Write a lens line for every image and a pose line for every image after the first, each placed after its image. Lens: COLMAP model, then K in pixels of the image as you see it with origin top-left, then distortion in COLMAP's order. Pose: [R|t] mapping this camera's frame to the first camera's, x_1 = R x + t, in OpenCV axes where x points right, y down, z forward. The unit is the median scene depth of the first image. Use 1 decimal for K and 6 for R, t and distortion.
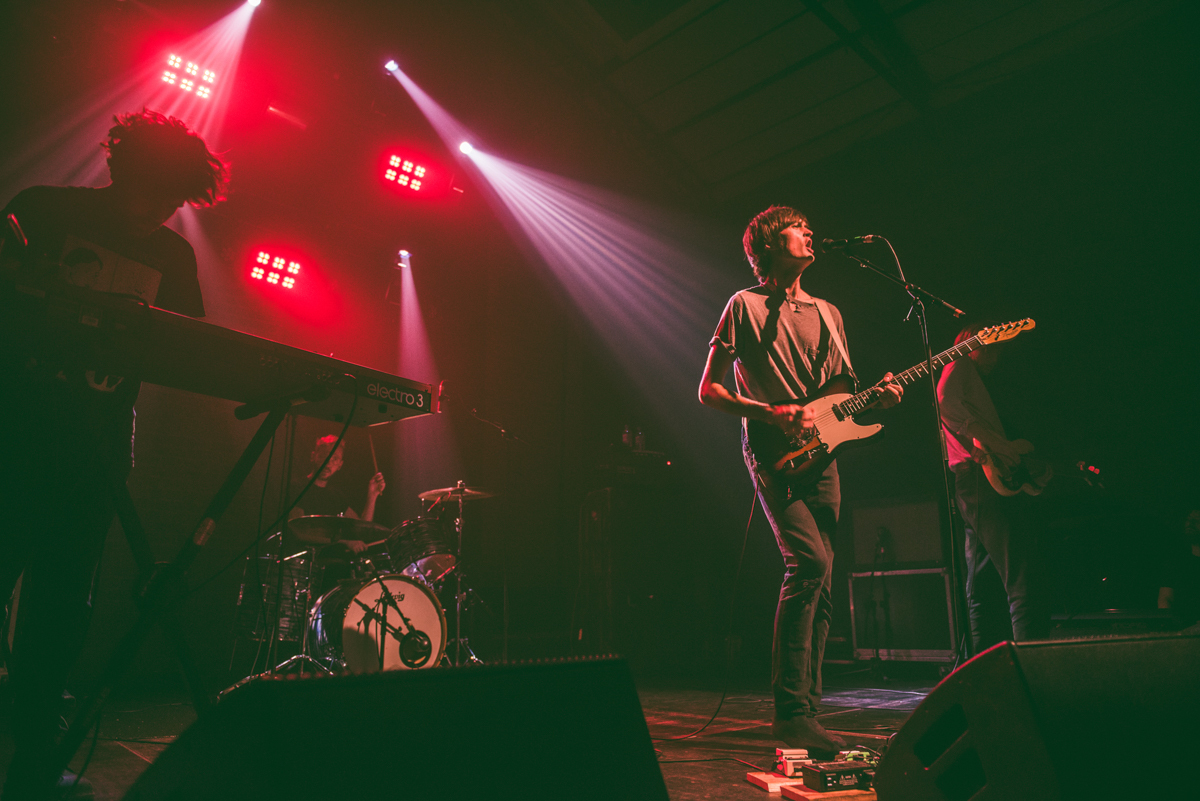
lens RADIAL K [[860.0, 0, 616.1], [0, 860.0, 394.3], [0, 0, 1]] dist [0.002151, -0.000509]
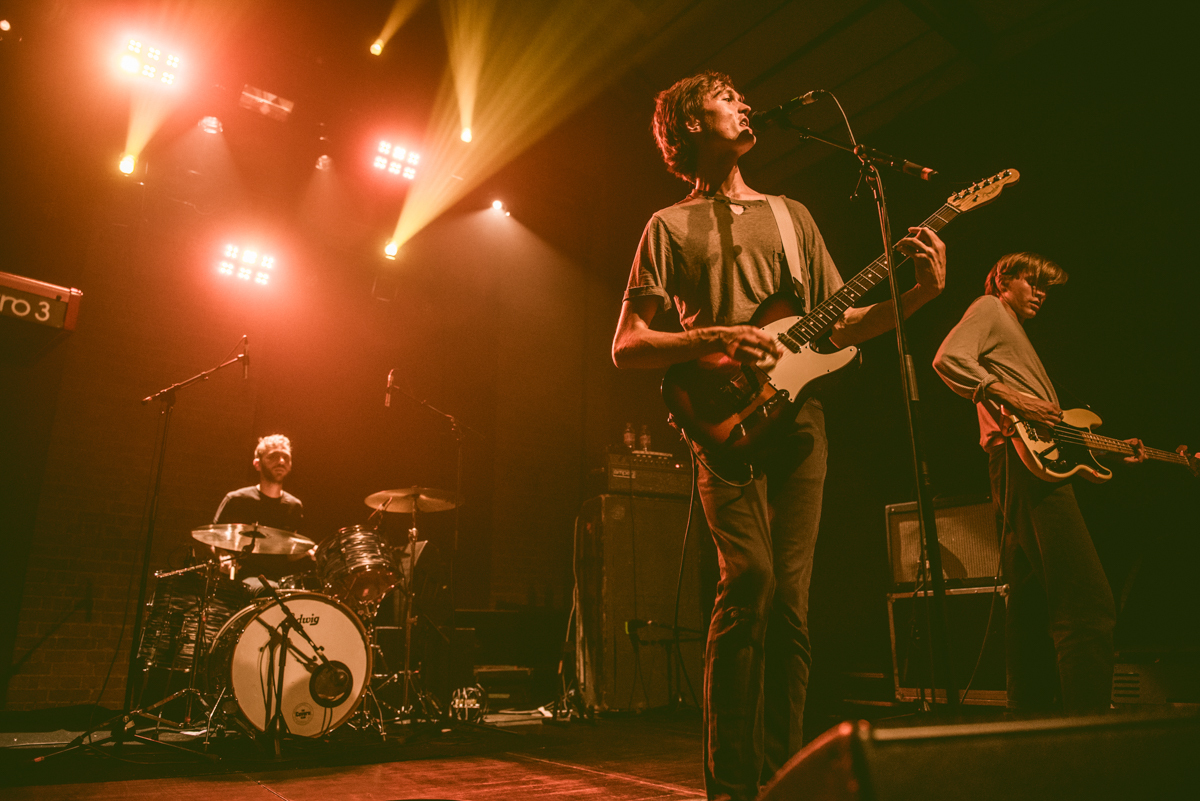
lens RADIAL K [[853.3, 0, 600.0], [0, 853.3, 400.5], [0, 0, 1]] dist [-0.007393, -0.003238]
pose [[0.991168, -0.028989, -0.129406, 0.137725], [0.025610, 0.999288, -0.027701, 0.052624], [0.130117, 0.024142, 0.991205, 0.211965]]
